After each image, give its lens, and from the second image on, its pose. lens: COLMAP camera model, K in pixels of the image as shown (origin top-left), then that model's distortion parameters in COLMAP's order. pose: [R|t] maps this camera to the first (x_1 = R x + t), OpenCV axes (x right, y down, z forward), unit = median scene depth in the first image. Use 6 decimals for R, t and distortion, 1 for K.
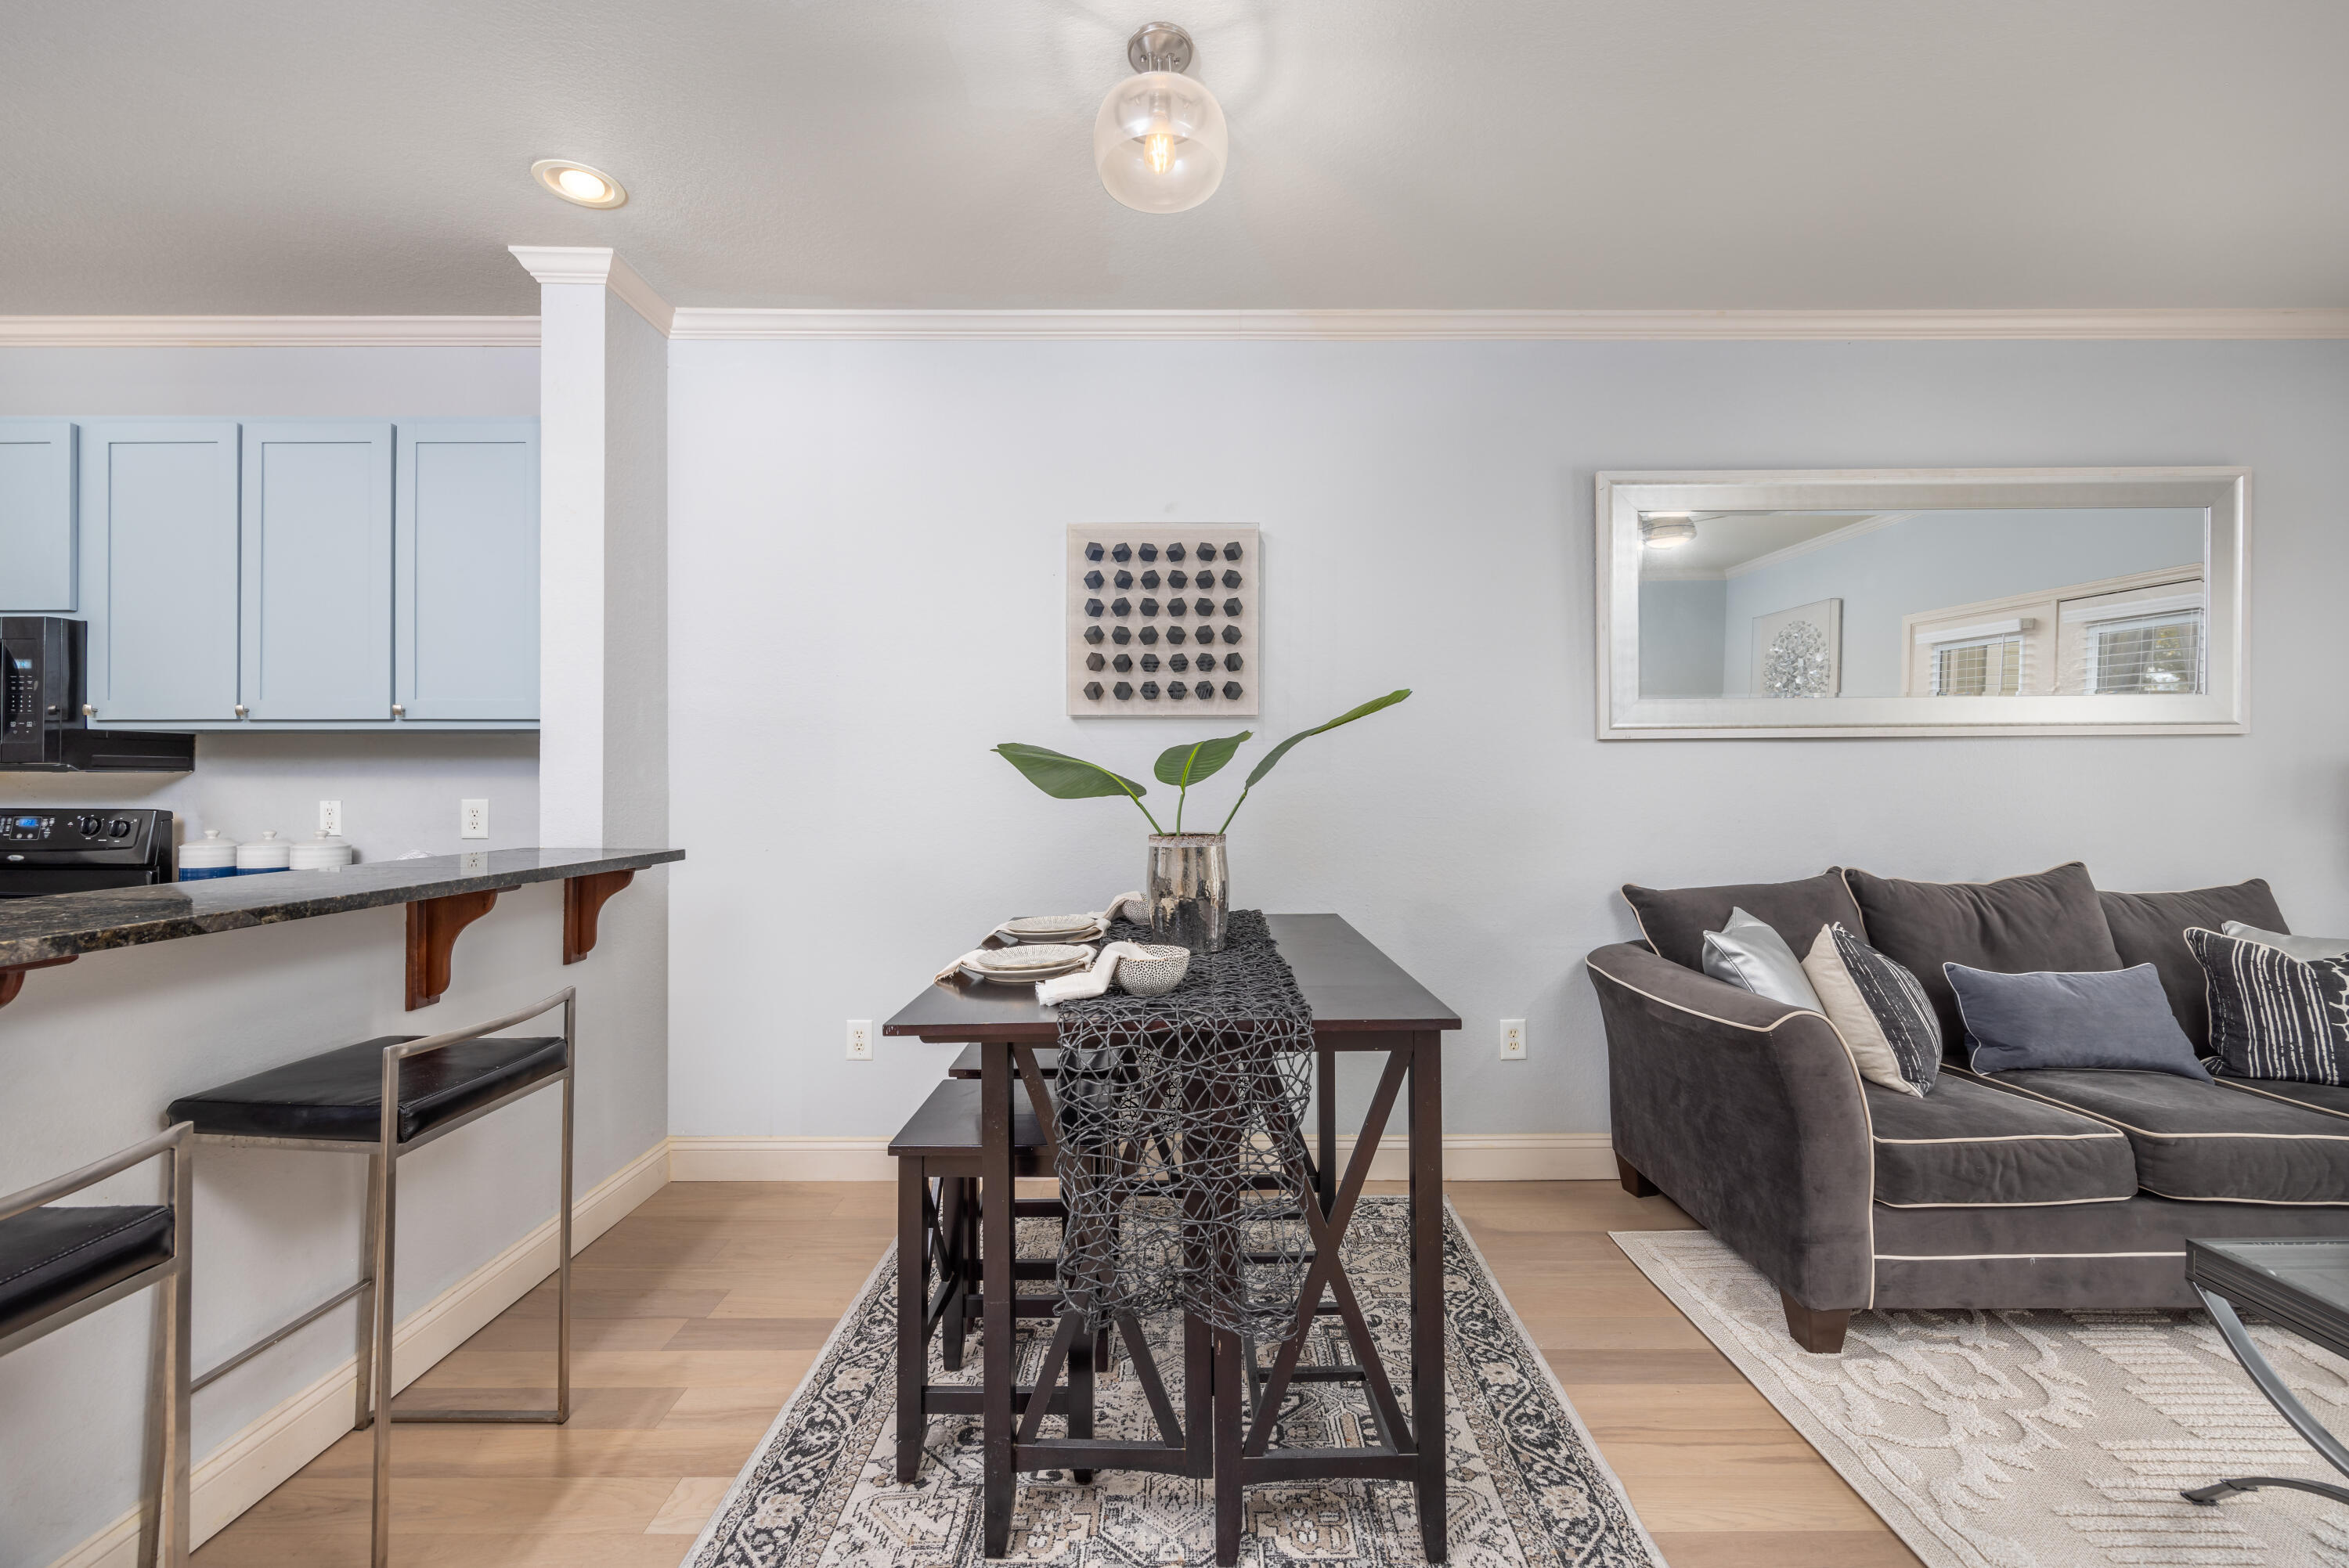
lens RADIAL K [[923.6, 0, 1183.3], [0, 923.6, 775.1], [0, 0, 1]] dist [-0.001457, -0.000166]
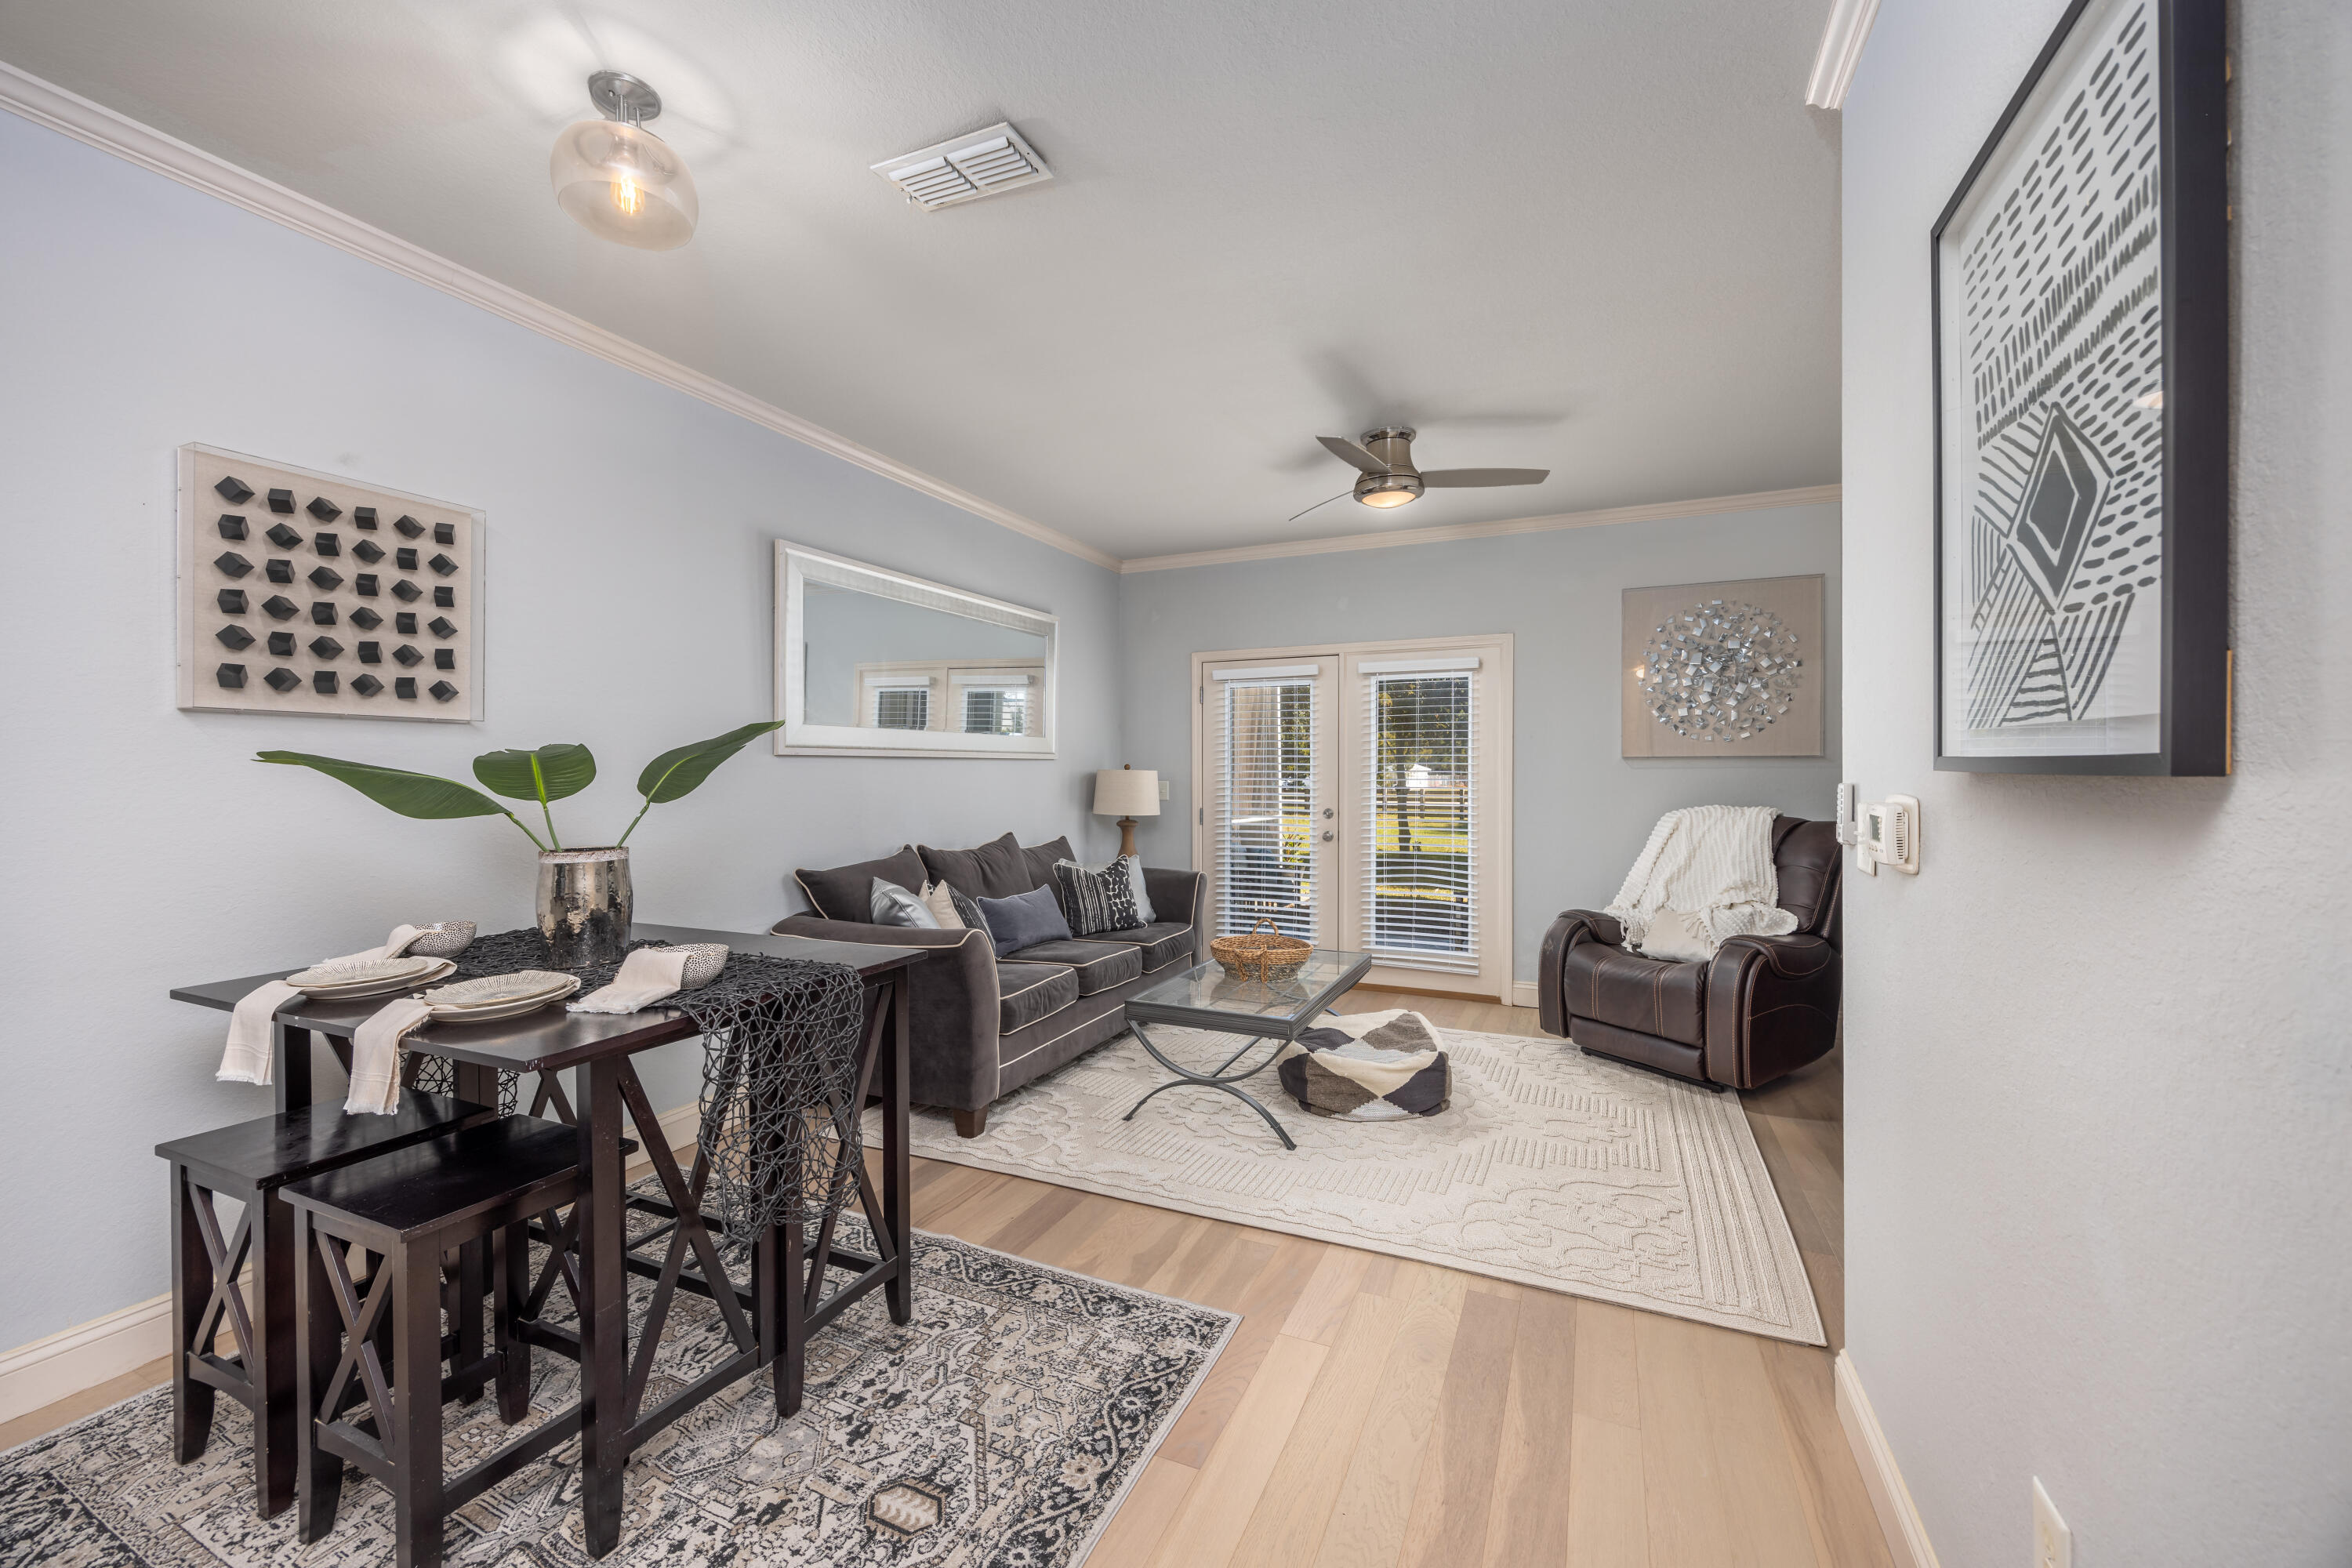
lens RADIAL K [[910.4, 0, 1177.3], [0, 910.4, 777.9], [0, 0, 1]] dist [-0.000541, -0.000012]
pose [[0.419140, -0.001348, 0.907921, -0.514268], [-0.002297, 0.999994, 0.002545, -0.014438], [-0.907919, -0.003152, 0.419134, -0.002445]]
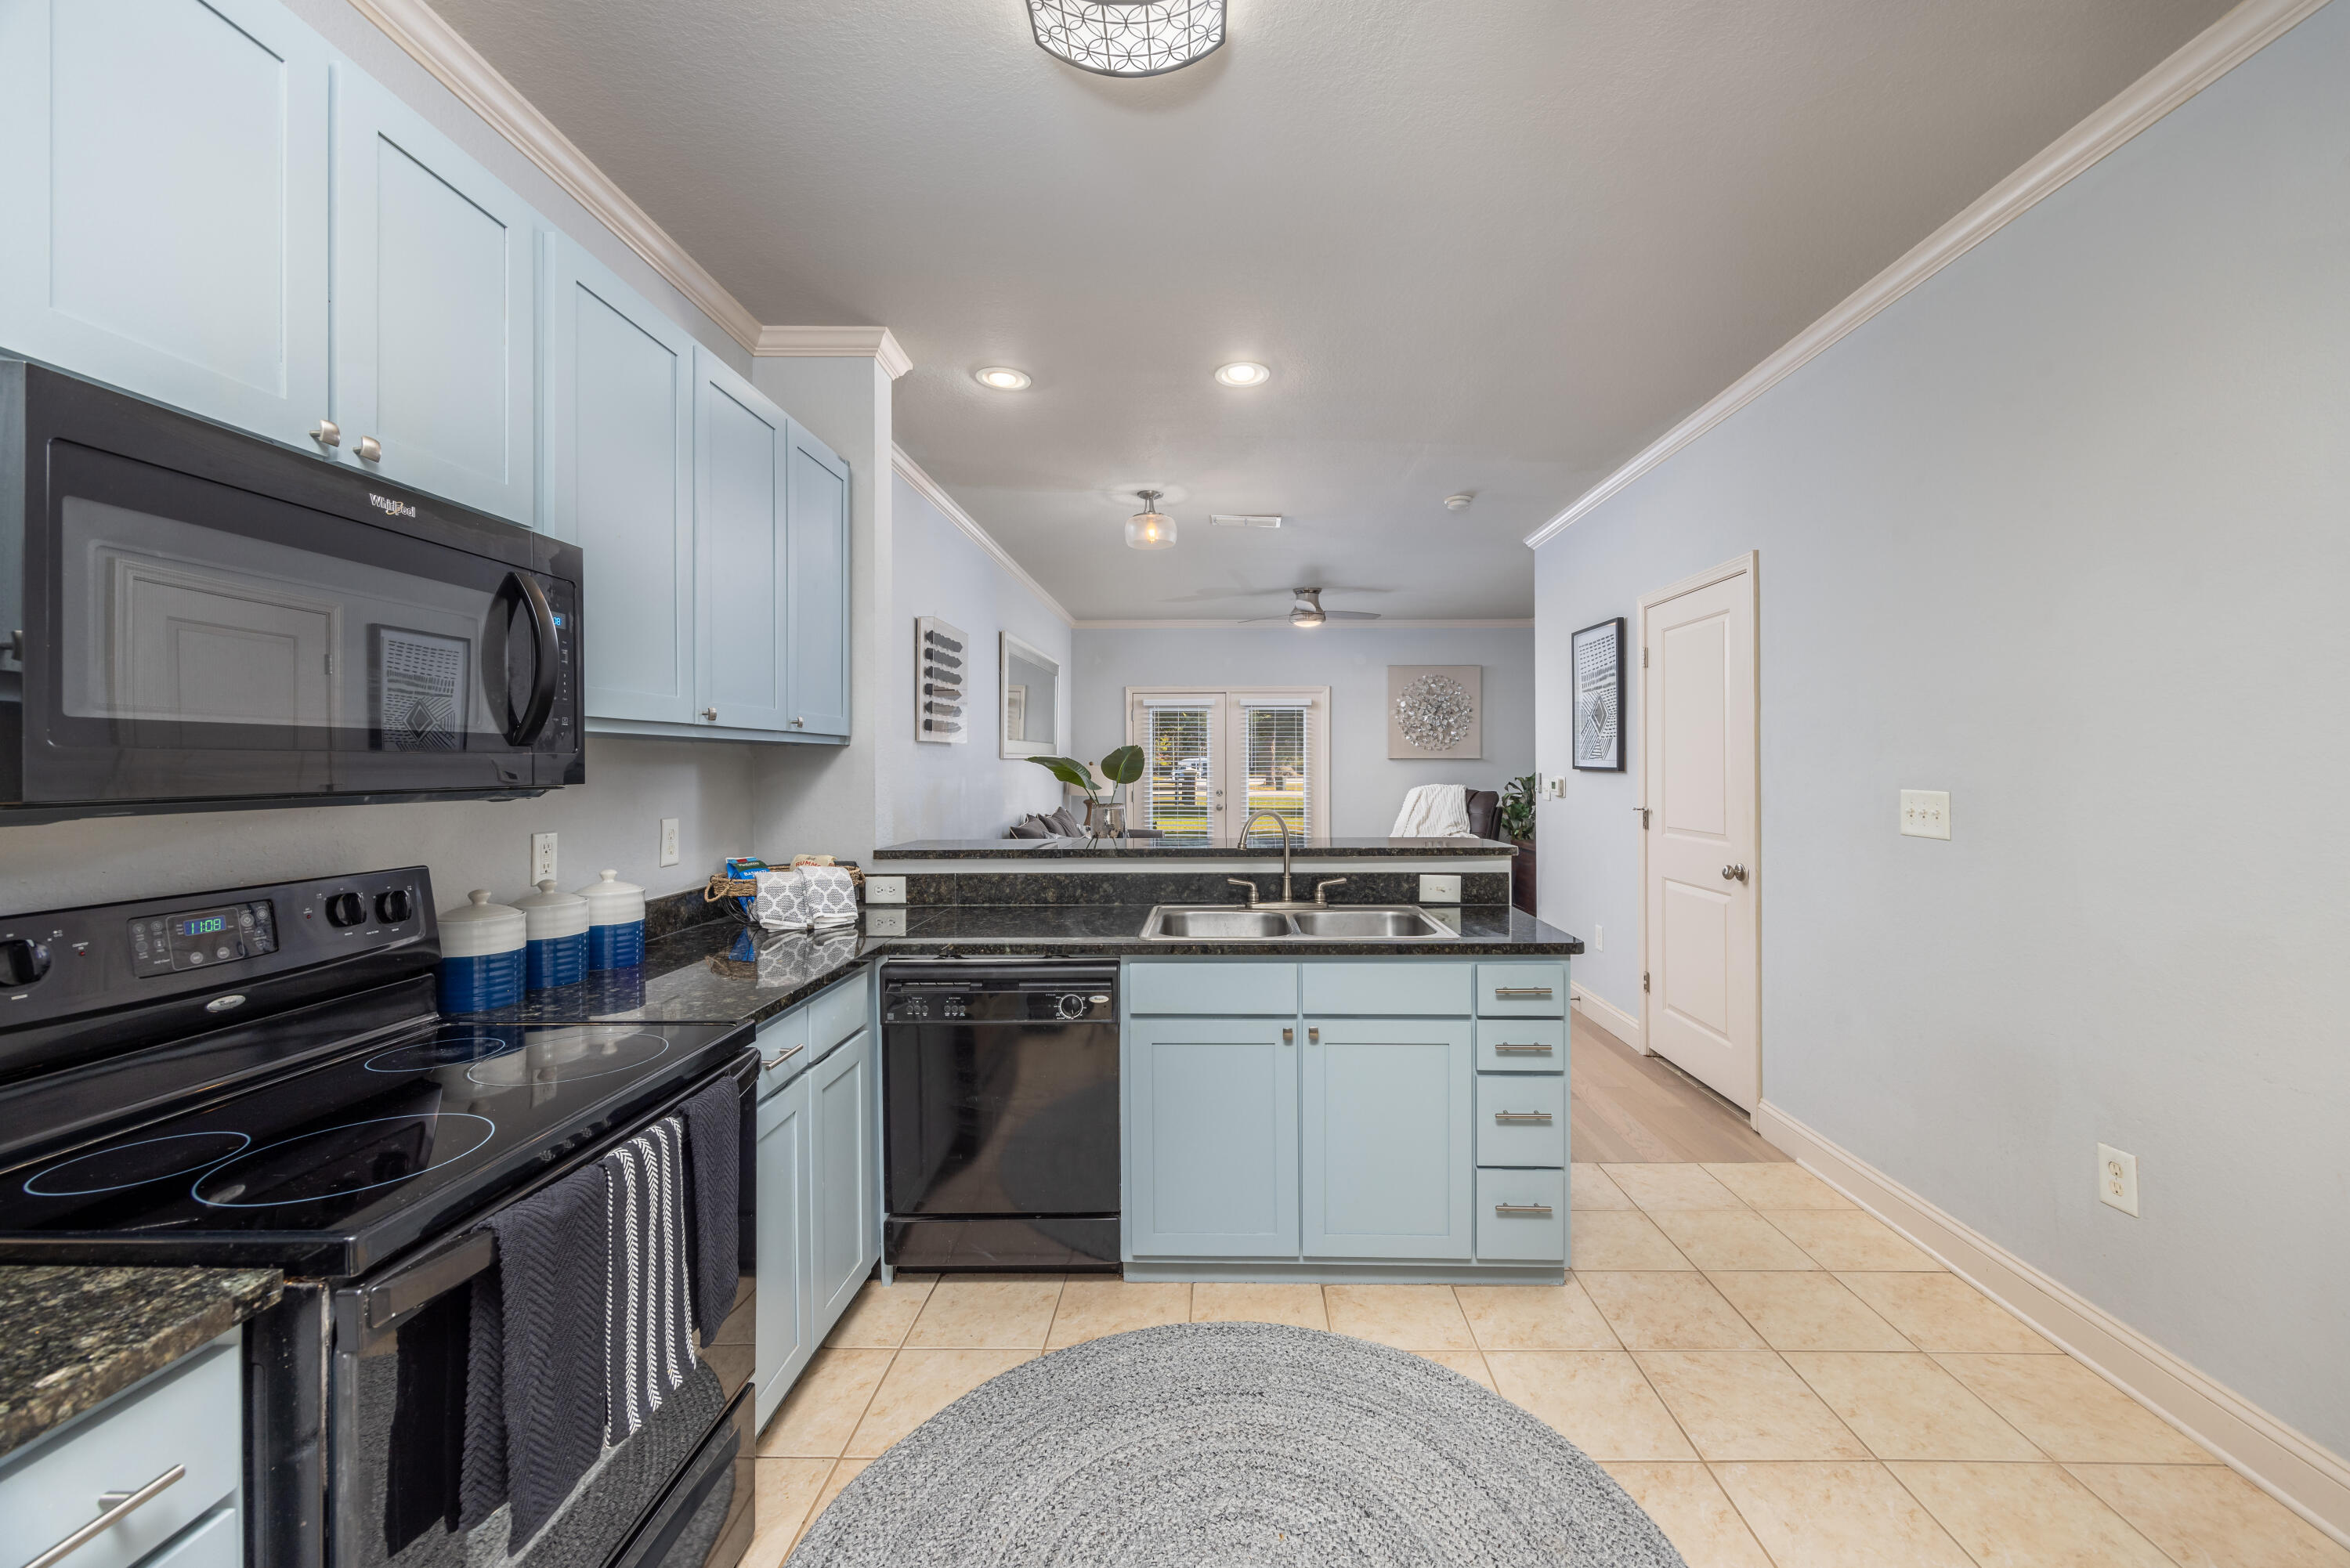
lens RADIAL K [[910.4, 0, 1209.0], [0, 910.4, 764.2], [0, 0, 1]] dist [-0.000118, -0.000002]
pose [[0.017752, 0.002627, 0.999839, -1.878094], [0.000756, 0.999996, -0.002640, -0.024532], [-0.999842, 0.000802, 0.017750, 0.583406]]
